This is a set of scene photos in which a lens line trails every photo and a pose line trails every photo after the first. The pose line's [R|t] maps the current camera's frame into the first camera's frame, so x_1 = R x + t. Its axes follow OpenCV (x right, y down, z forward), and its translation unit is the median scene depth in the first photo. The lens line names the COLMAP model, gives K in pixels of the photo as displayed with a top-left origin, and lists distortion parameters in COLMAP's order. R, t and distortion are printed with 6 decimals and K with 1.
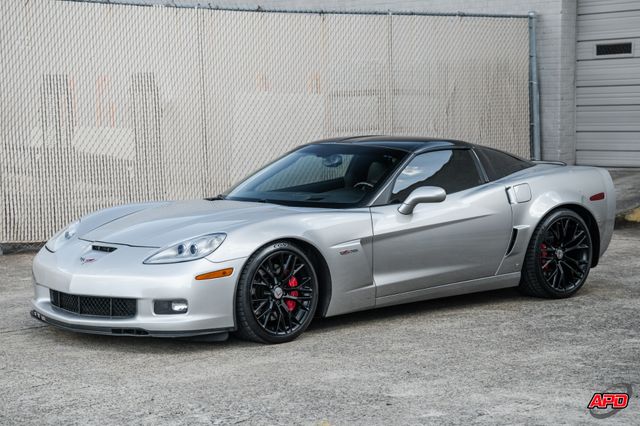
lens RADIAL K [[1543.0, 0, 331.7], [0, 1543.0, 245.4], [0, 0, 1]] dist [0.457469, 0.143684]
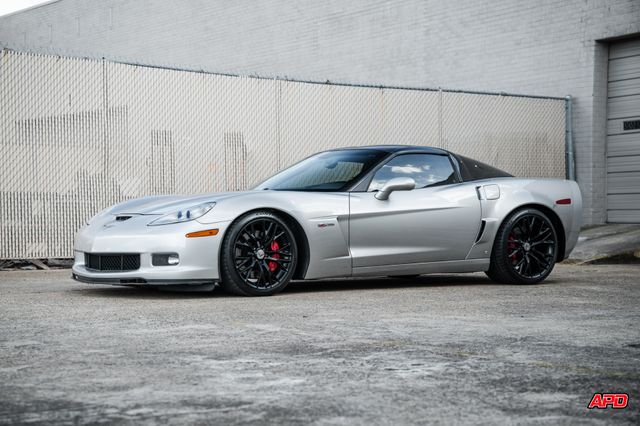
lens RADIAL K [[1229.4, 0, 318.1], [0, 1229.4, 221.7], [0, 0, 1]] dist [0.455476, 0.118478]
pose [[0.991680, 0.013156, -0.128054, 0.110573], [-0.025451, 0.995165, -0.094858, 0.080003], [0.126187, 0.097328, 0.987220, 0.052708]]
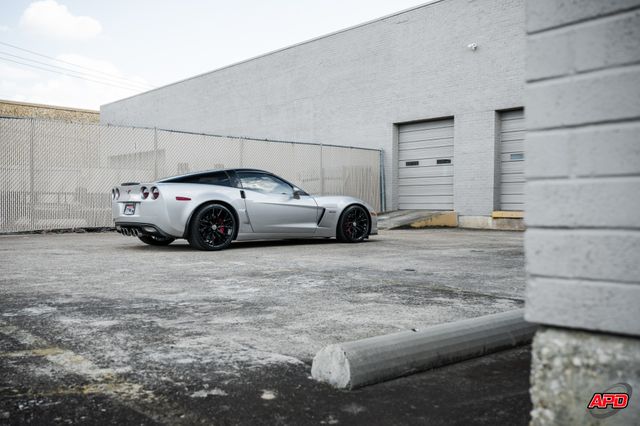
lens RADIAL K [[619.6, 0, 320.6], [0, 619.6, 211.8], [0, 0, 1]] dist [-0.012277, 0.013521]
pose [[0.999392, 0.018849, -0.029346, 0.109777], [-0.021384, 0.995837, -0.088613, 0.076937], [0.027553, 0.089187, 0.995634, 0.022505]]
